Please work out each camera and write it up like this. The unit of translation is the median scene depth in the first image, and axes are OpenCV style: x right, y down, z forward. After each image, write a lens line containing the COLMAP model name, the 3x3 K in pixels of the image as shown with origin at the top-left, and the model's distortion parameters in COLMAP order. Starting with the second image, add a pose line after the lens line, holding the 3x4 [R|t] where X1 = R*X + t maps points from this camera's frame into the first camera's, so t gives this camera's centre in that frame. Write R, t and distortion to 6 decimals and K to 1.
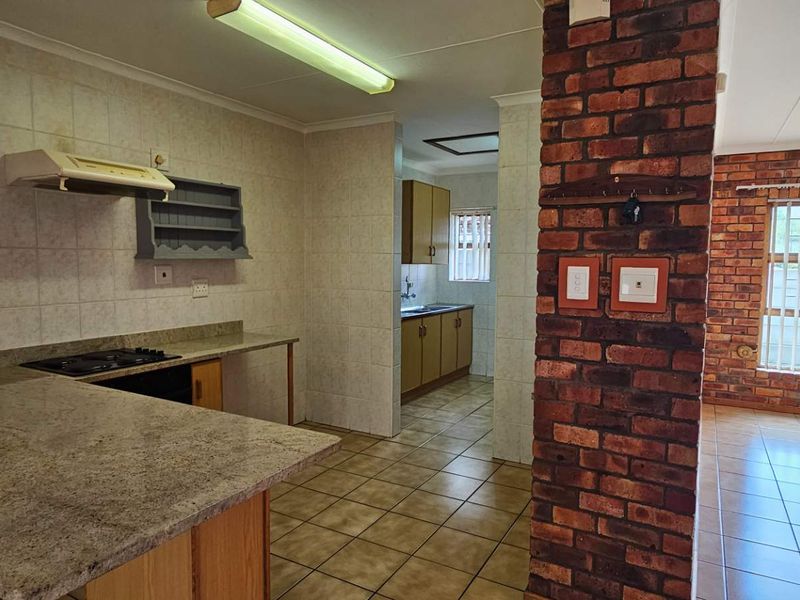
lens RADIAL K [[534.4, 0, 399.4], [0, 534.4, 299.9], [0, 0, 1]] dist [-0.051753, -0.001284]
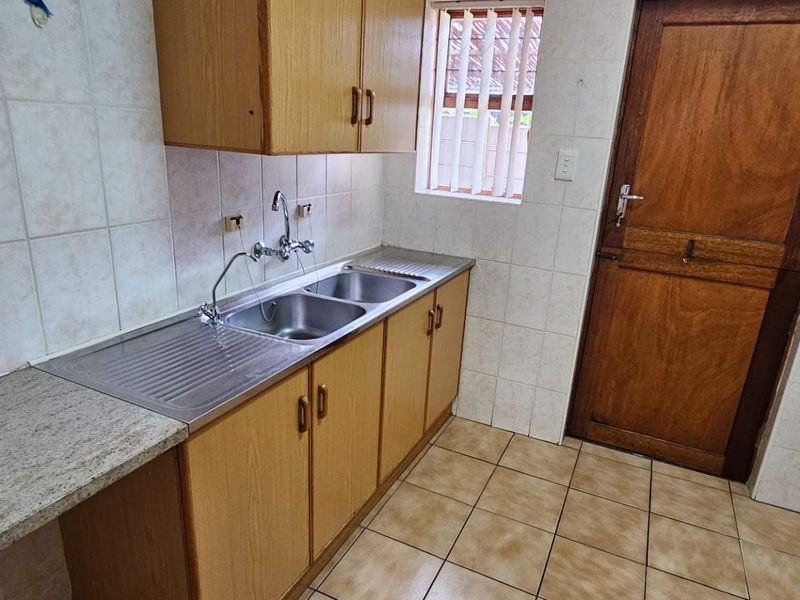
lens RADIAL K [[534.4, 0, 403.0], [0, 534.4, 300.6], [0, 0, 1]] dist [-0.051753, -0.001284]
pose [[0.996547, 0.023005, 0.079779, 0.055818], [-0.041137, 0.971429, 0.233739, -0.050928], [-0.072123, -0.236214, 0.969021, 0.612721]]
